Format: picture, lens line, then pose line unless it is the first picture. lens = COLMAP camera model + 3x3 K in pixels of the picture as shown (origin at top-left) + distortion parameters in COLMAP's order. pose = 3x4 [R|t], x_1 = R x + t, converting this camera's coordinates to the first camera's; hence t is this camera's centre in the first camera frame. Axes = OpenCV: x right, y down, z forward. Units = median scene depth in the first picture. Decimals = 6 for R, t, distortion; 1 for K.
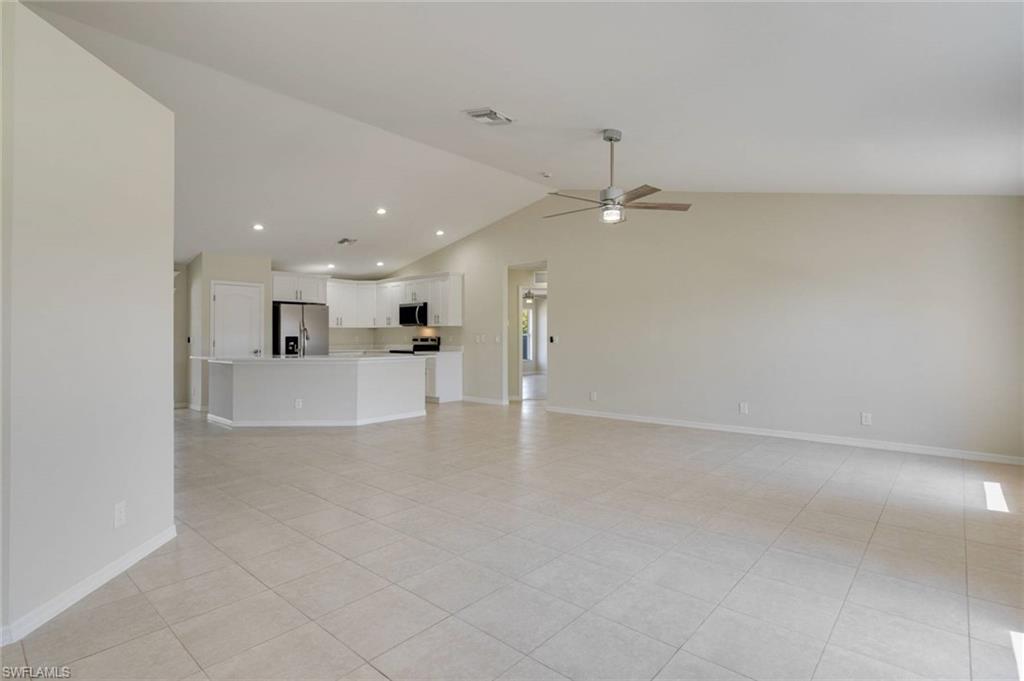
lens RADIAL K [[505.8, 0, 512.8], [0, 505.8, 335.2], [0, 0, 1]] dist [0.001468, 0.000132]
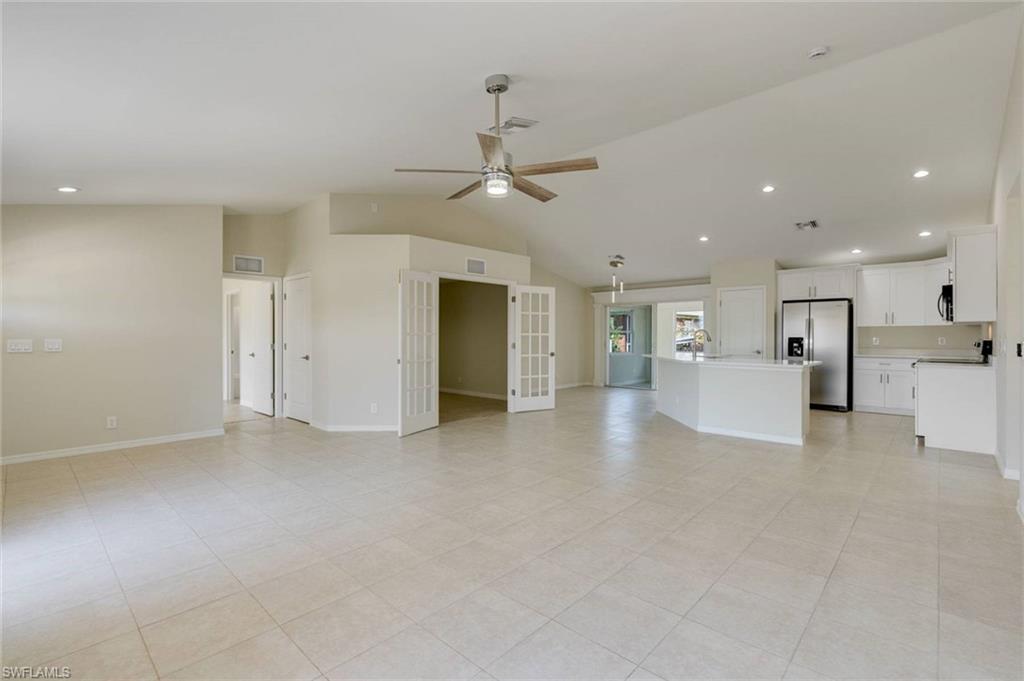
lens RADIAL K [[465.4, 0, 512.0], [0, 465.4, 340.5], [0, 0, 1]] dist [-0.004303, -0.000431]
pose [[-0.032742, 0.015066, -0.999350, 0.424040], [0.001396, 0.999886, 0.015028, -0.005053], [0.999463, -0.000903, -0.032759, 0.491309]]
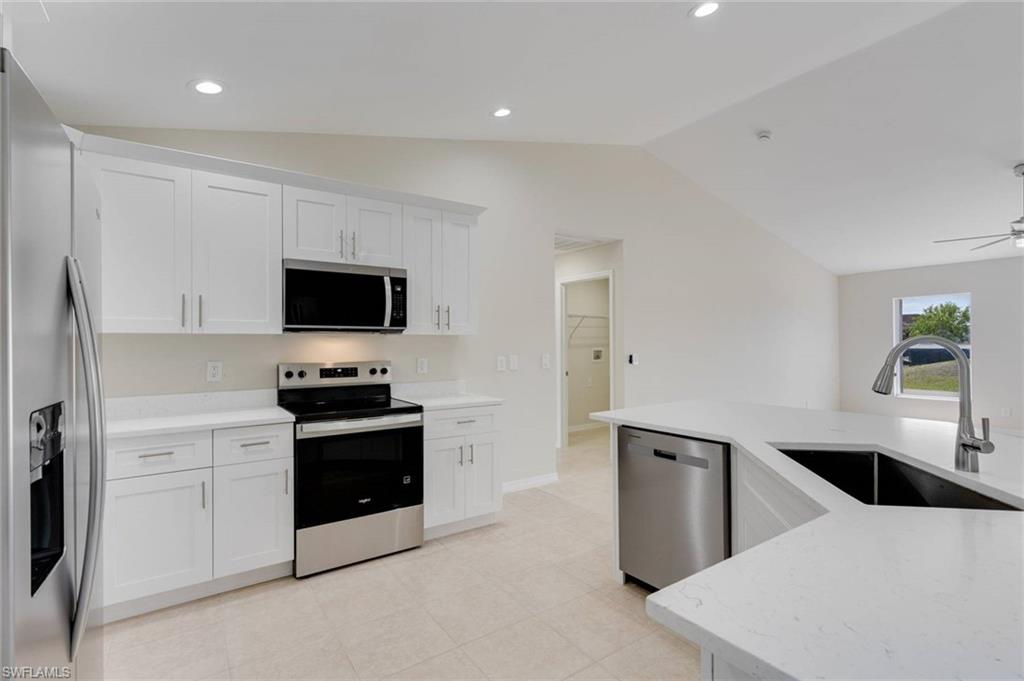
lens RADIAL K [[505.8, 0, 512.8], [0, 505.8, 335.2], [0, 0, 1]] dist [0.001468, 0.000132]
pose [[0.204362, 0.012490, 0.978816, -0.522960], [-0.002053, 0.999922, -0.012331, -0.013039], [-0.978893, 0.000510, 0.204372, 0.860950]]
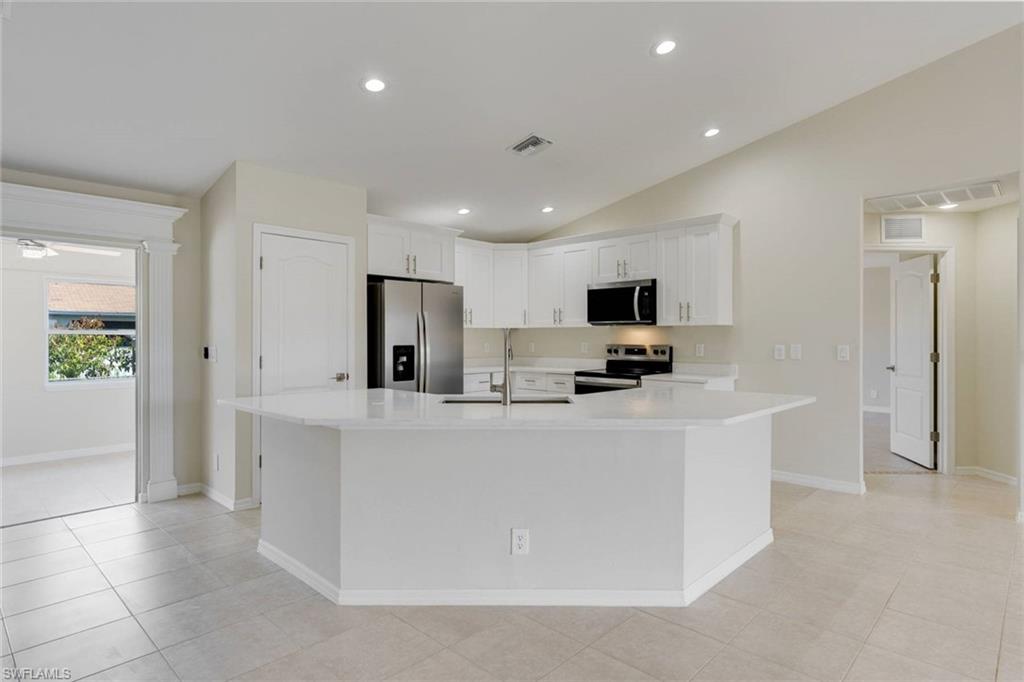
lens RADIAL K [[553.1, 0, 512.0], [0, 553.1, 341.0], [0, 0, 1]] dist [0.001977, 0.000324]
pose [[0.999285, 0.003979, -0.037611, -0.299748], [-0.003543, 0.999926, 0.011636, -0.008320], [0.037654, -0.011495, 0.999225, 0.441107]]
